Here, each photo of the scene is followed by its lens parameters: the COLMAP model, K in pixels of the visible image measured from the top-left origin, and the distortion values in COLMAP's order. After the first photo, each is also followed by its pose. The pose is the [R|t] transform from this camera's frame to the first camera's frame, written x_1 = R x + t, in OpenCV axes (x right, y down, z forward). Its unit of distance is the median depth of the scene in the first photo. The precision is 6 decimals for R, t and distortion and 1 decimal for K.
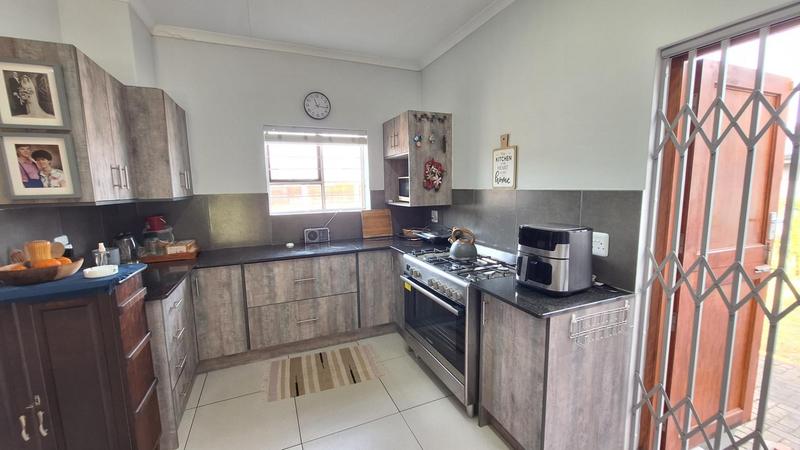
lens RADIAL K [[314.8, 0, 402.1], [0, 314.8, 225.2], [0, 0, 1]] dist [-0.004900, 0.001467]
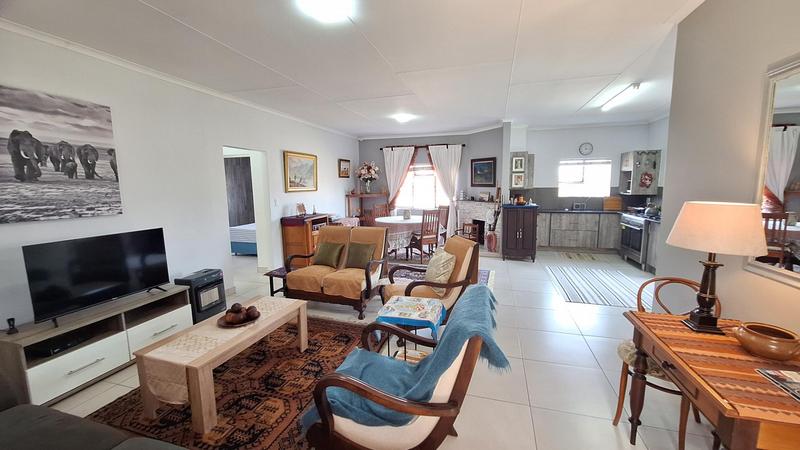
lens RADIAL K [[314.8, 0, 400.9], [0, 314.8, 224.8], [0, 0, 1]] dist [-0.004900, 0.001467]
pose [[0.765991, 0.090943, -0.636386, 0.258024], [-0.082272, 0.995671, 0.043259, 0.227496], [0.637565, 0.019221, 0.770157, -2.062320]]
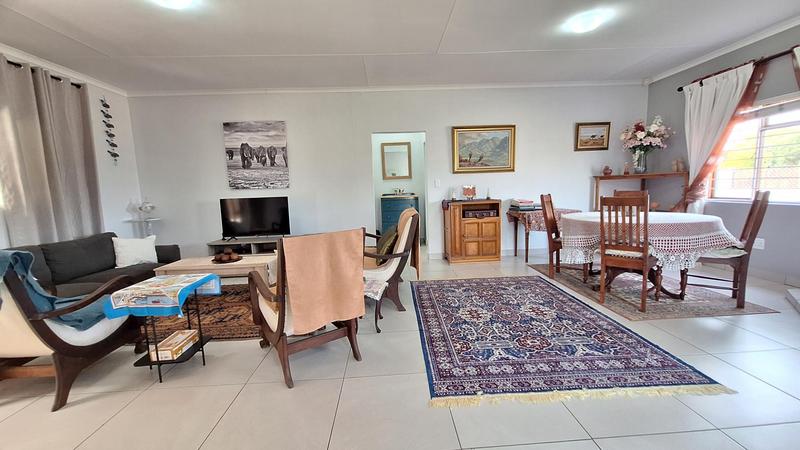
lens RADIAL K [[314.8, 0, 400.5], [0, 314.8, 224.5], [0, 0, 1]] dist [-0.004900, 0.001467]
pose [[-0.357208, 0.134083, -0.924351, 0.237123], [-0.075505, 0.982258, 0.171661, 0.160502], [0.930968, 0.131112, -0.340747, -0.343902]]
